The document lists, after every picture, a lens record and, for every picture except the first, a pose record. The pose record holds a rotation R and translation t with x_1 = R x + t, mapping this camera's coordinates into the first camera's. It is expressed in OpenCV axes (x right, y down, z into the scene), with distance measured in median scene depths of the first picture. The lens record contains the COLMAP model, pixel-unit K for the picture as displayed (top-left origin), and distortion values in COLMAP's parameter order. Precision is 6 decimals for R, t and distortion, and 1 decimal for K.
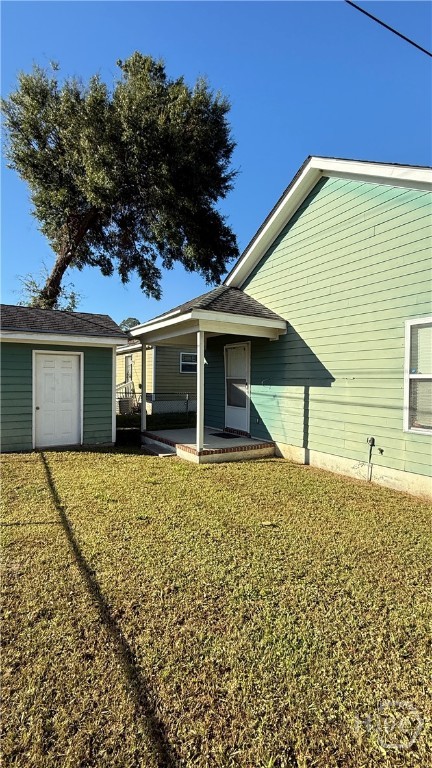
lens RADIAL K [[379.0, 0, 215.6], [0, 379.0, 385.7], [0, 0, 1]] dist [0.004157, -0.000352]
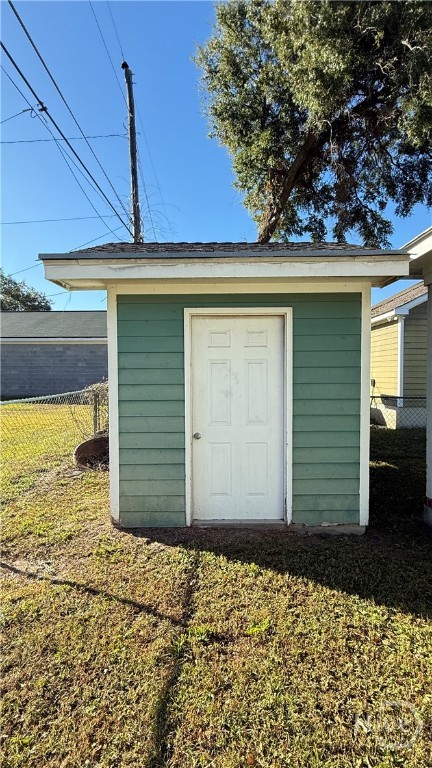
lens RADIAL K [[379.0, 0, 216.1], [0, 379.0, 386.7], [0, 0, 1]] dist [0.004157, -0.000352]
pose [[0.864948, 0.006965, -0.501813, -0.078814], [0.003414, 0.999799, 0.019763, -0.003392], [0.501850, -0.018807, 0.864750, 0.221455]]
